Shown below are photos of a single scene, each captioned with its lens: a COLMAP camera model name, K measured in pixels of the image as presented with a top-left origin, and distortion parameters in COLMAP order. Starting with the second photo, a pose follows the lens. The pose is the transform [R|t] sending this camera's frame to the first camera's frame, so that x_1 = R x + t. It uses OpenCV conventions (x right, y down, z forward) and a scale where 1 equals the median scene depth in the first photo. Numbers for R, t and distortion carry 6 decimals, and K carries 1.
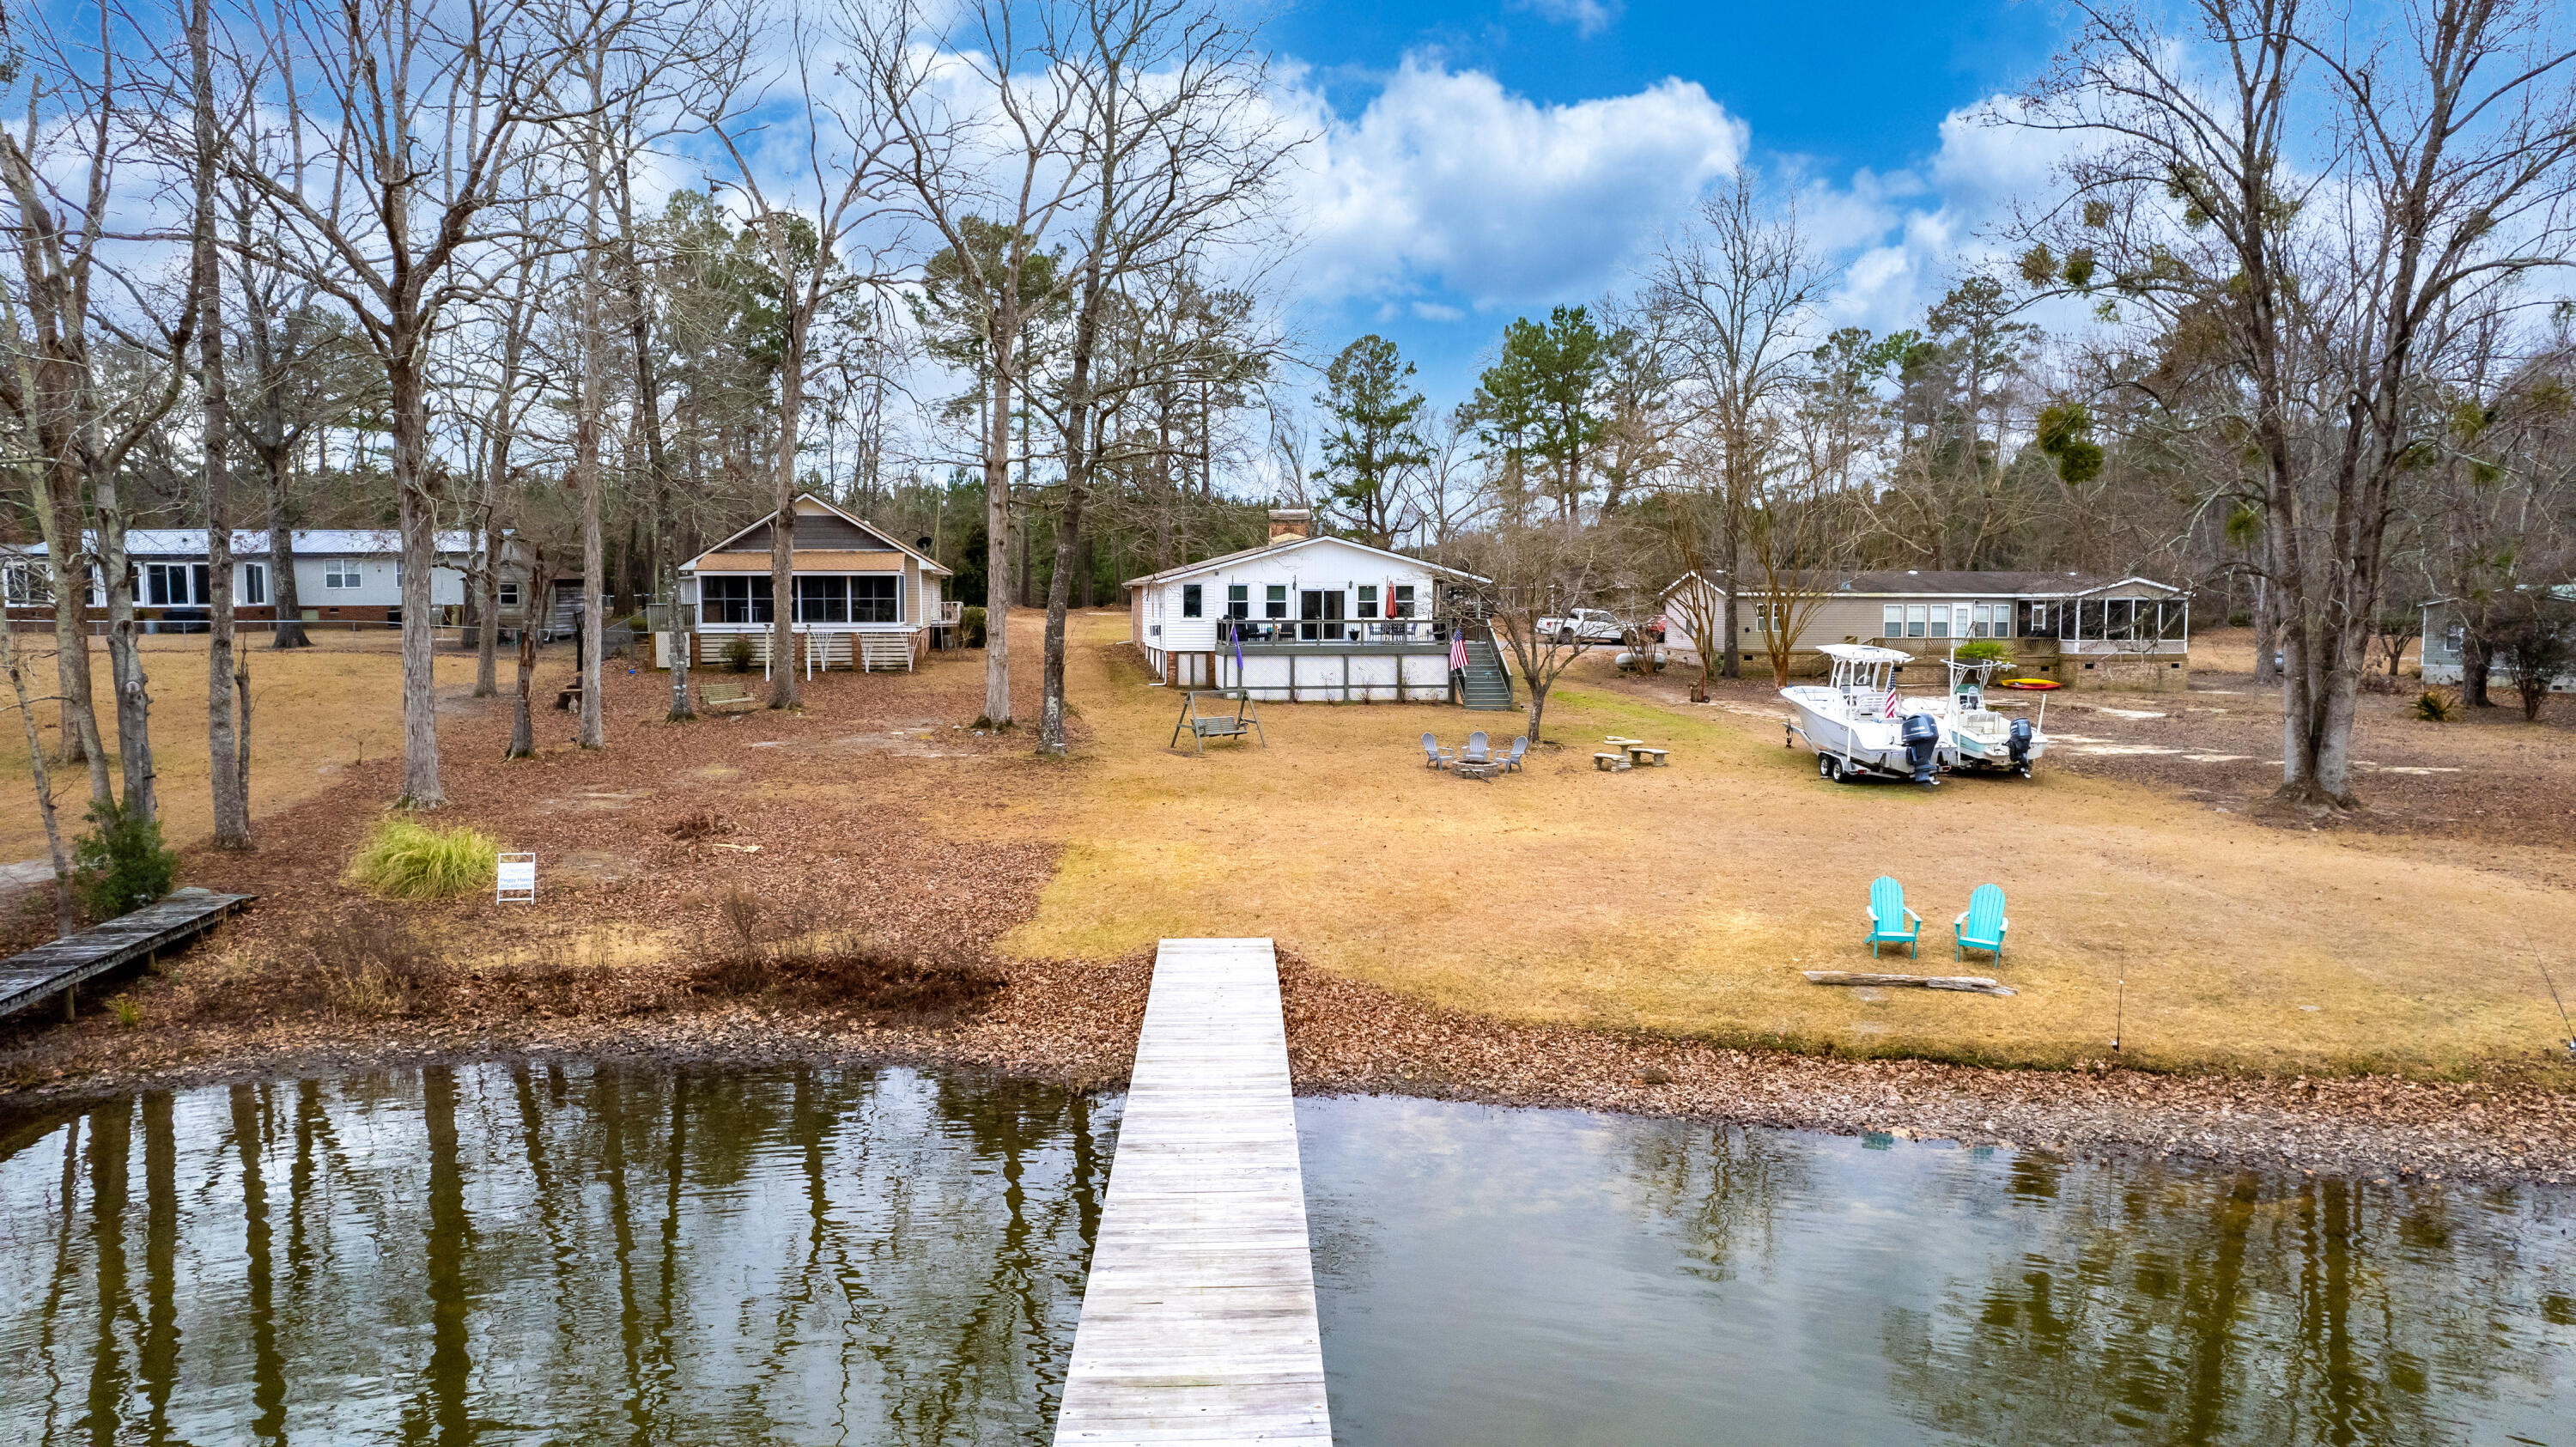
lens RADIAL K [[1622.3, 0, 1288.0], [0, 1622.3, 723.5], [0, 0, 1]] dist [-0.054332, -0.000106]
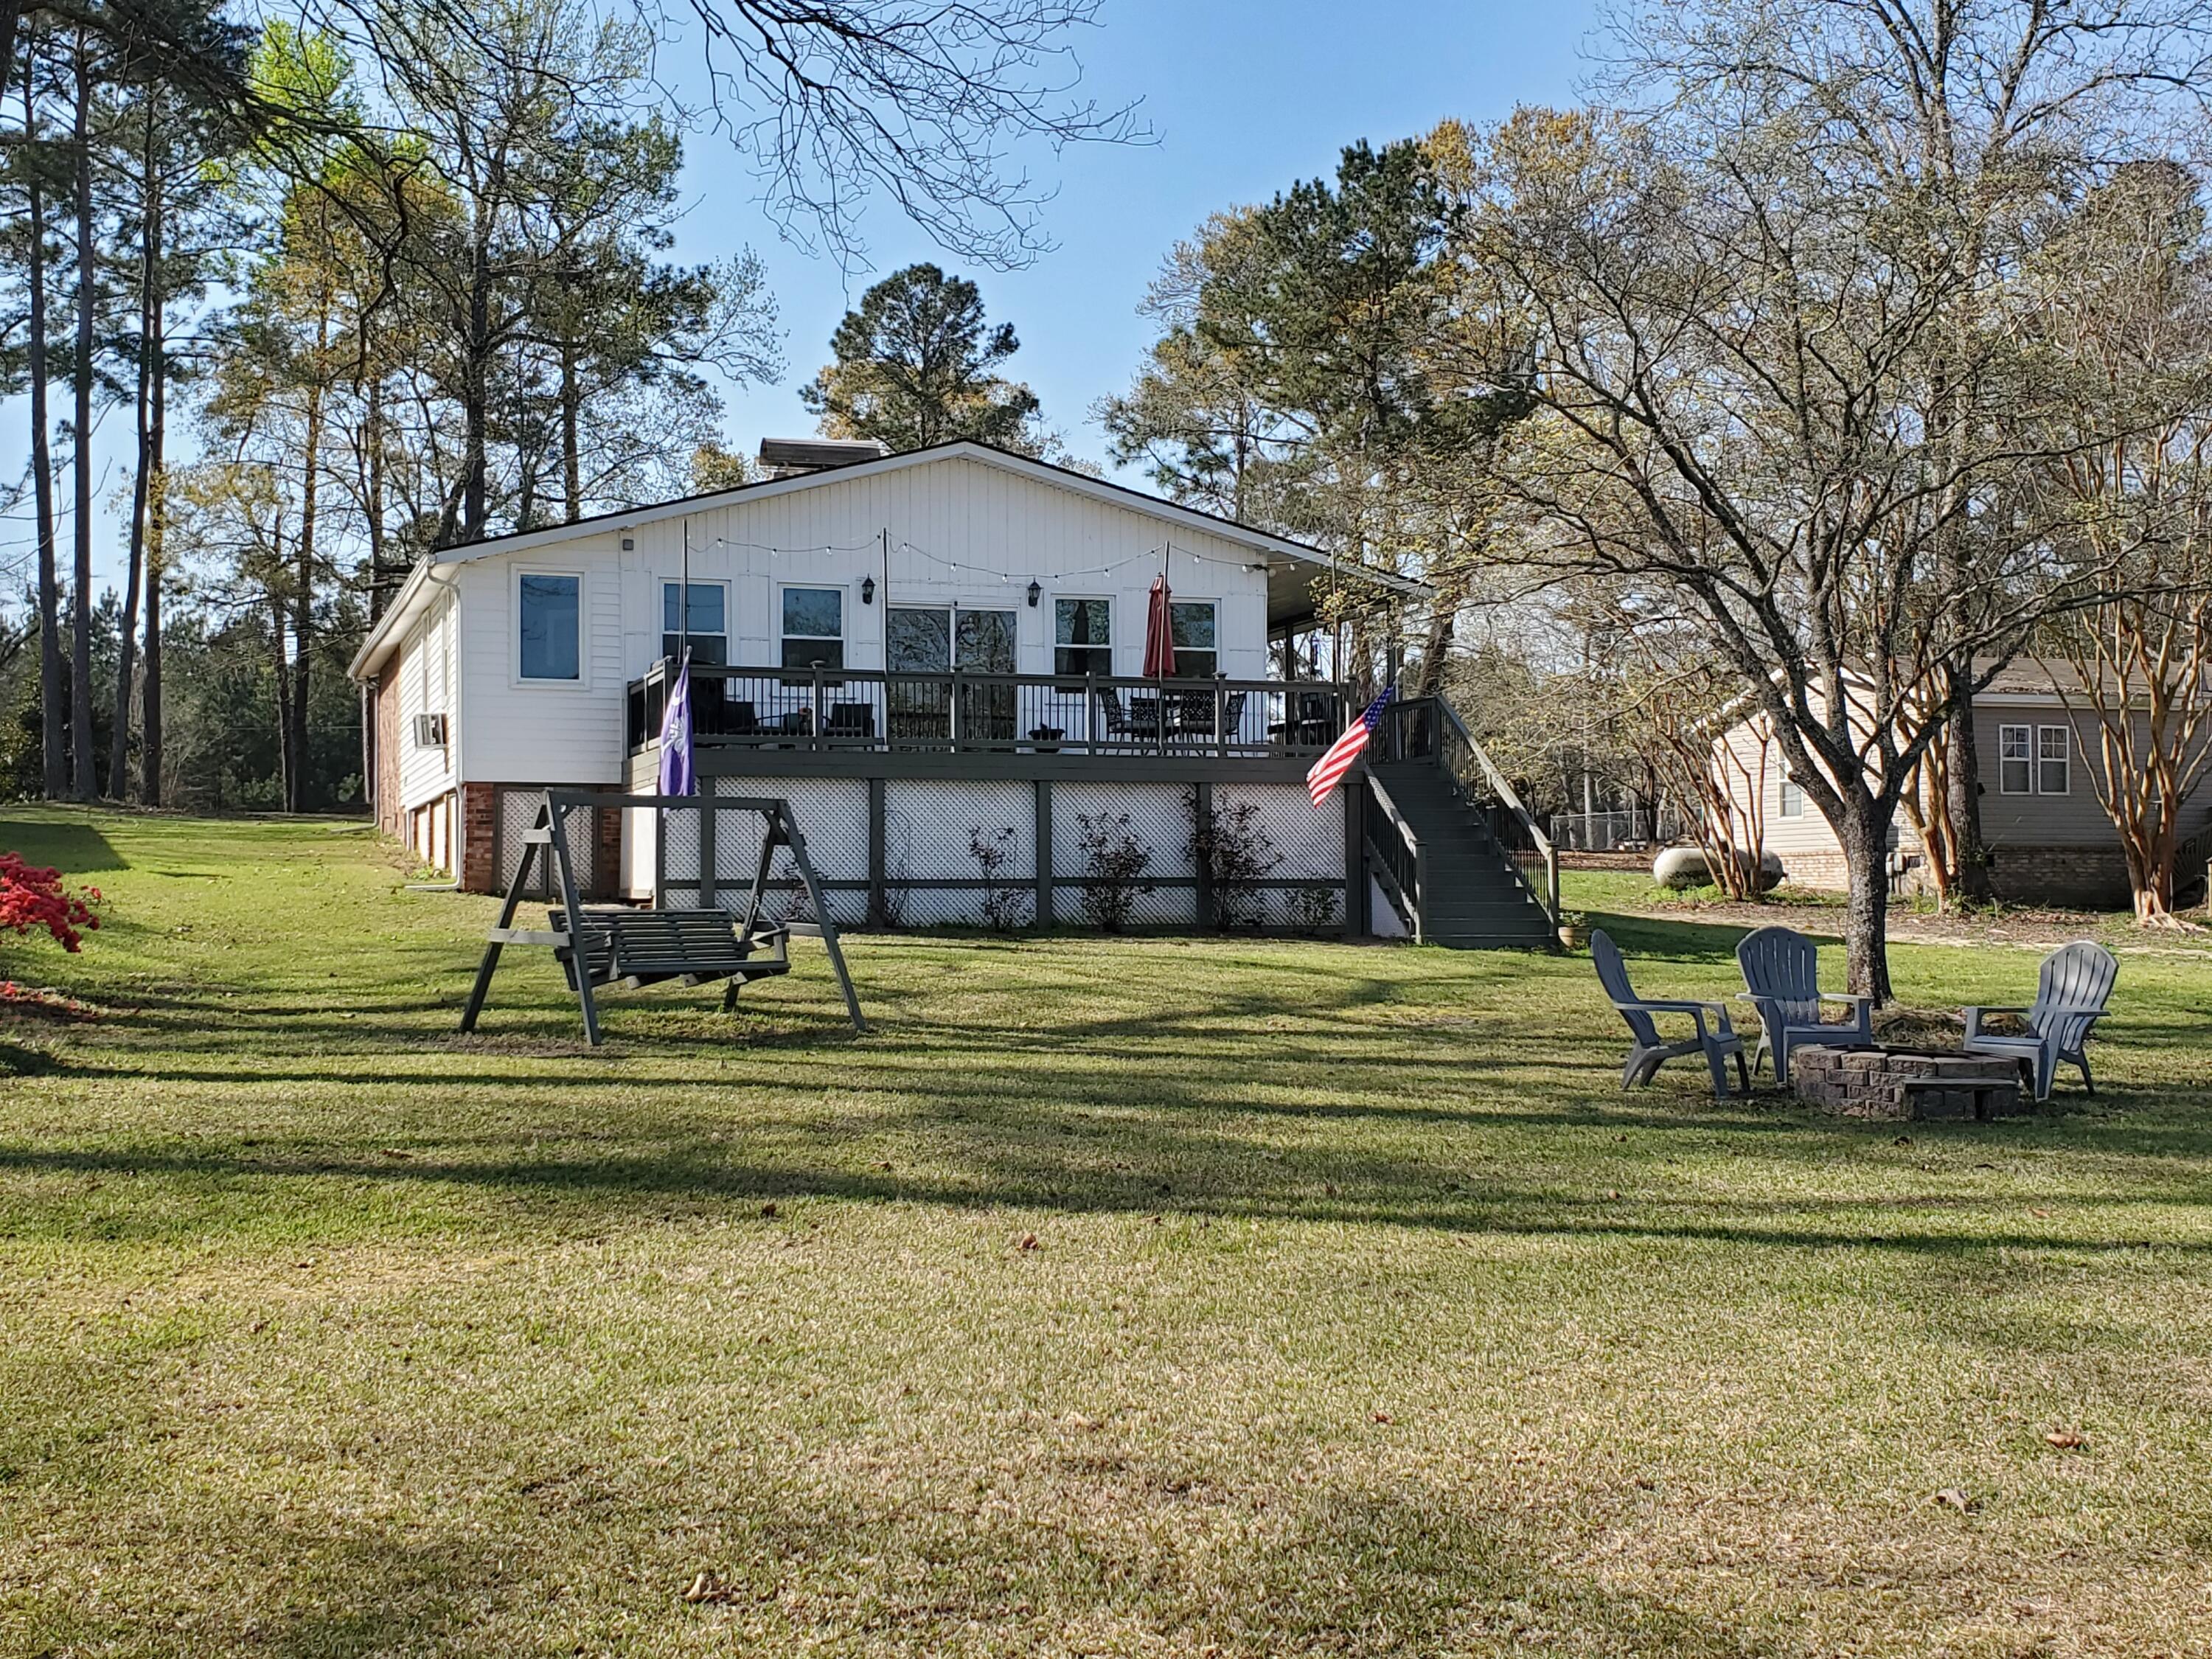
lens RADIAL K [[2672.4, 0, 1106.0], [0, 2672.4, 829.5], [0, 0, 1]] dist [0.195616, 0.000835]
pose [[0.988680, 0.002112, 0.150028, -0.029981], [0.013919, 0.994298, -0.105724, 0.022430], [-0.149395, 0.106615, 0.983013, 0.458636]]
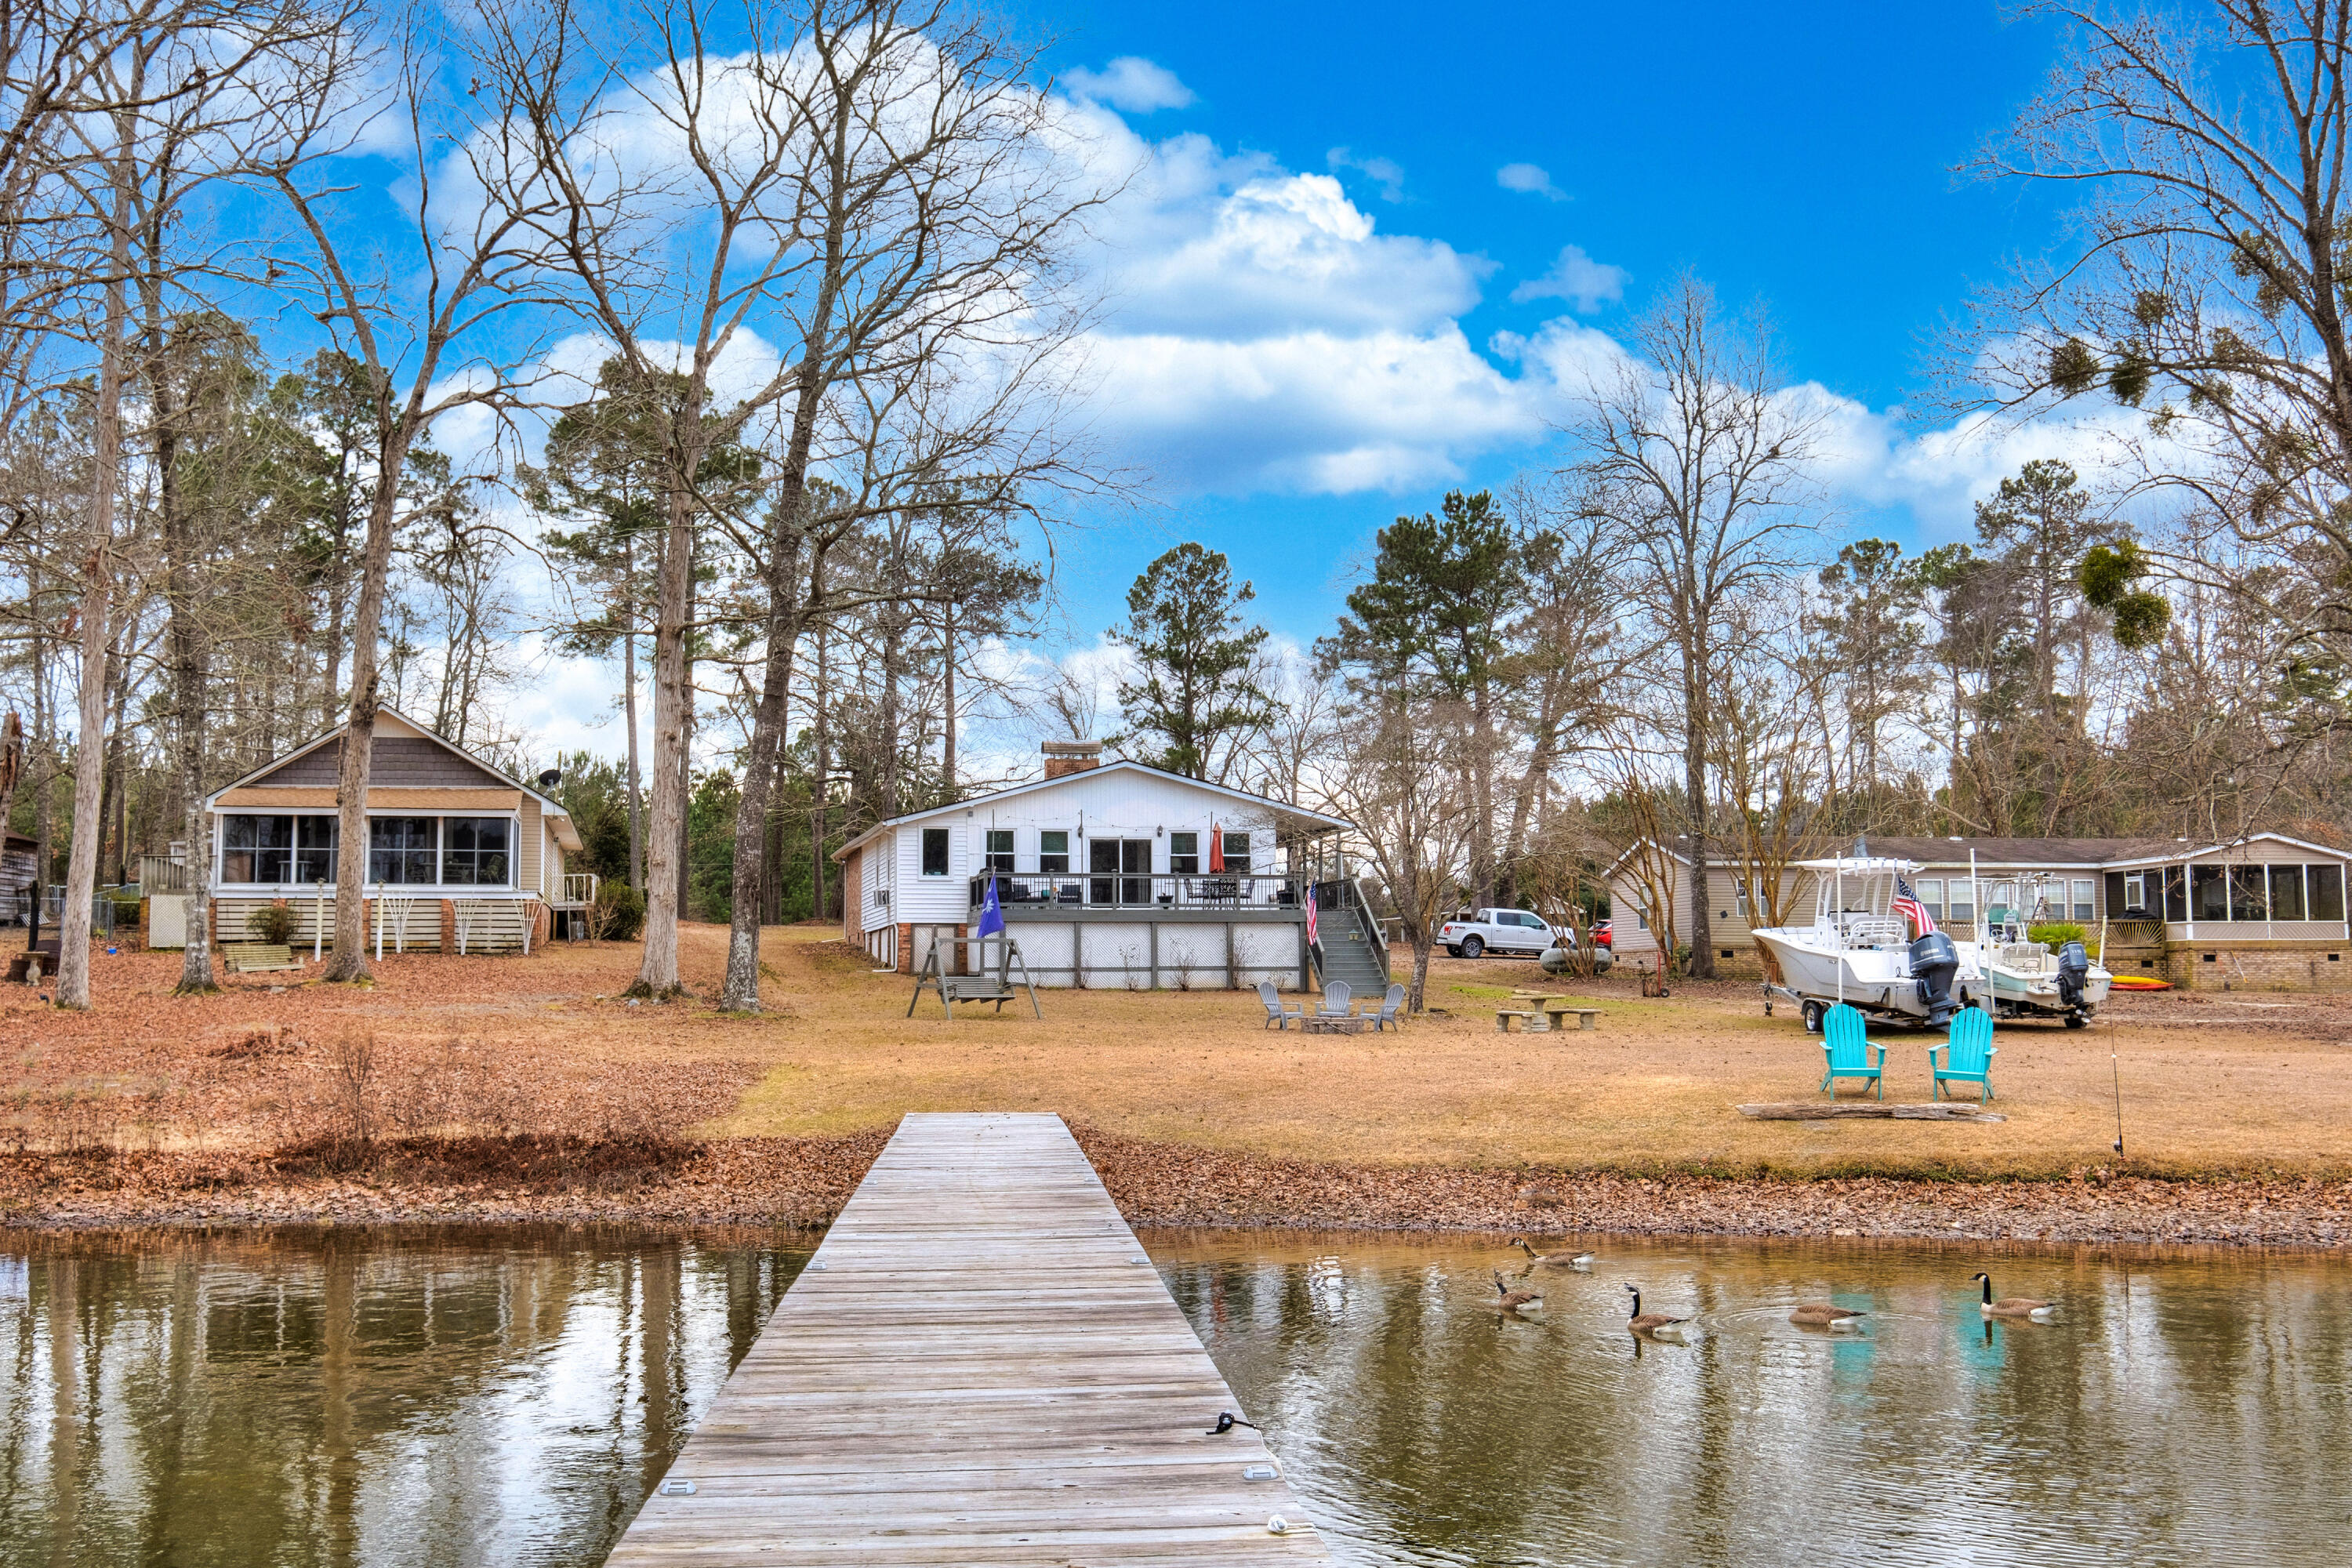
lens RADIAL K [[2469.2, 0, 1201.4], [0, 2469.2, 739.3], [0, 0, 1]] dist [-0.014503, 0.021242]
pose [[0.998545, 0.000798, 0.053922, -0.001508], [0.008862, 0.983871, -0.178660, 0.068575], [-0.053195, 0.178878, 0.982432, -0.070053]]
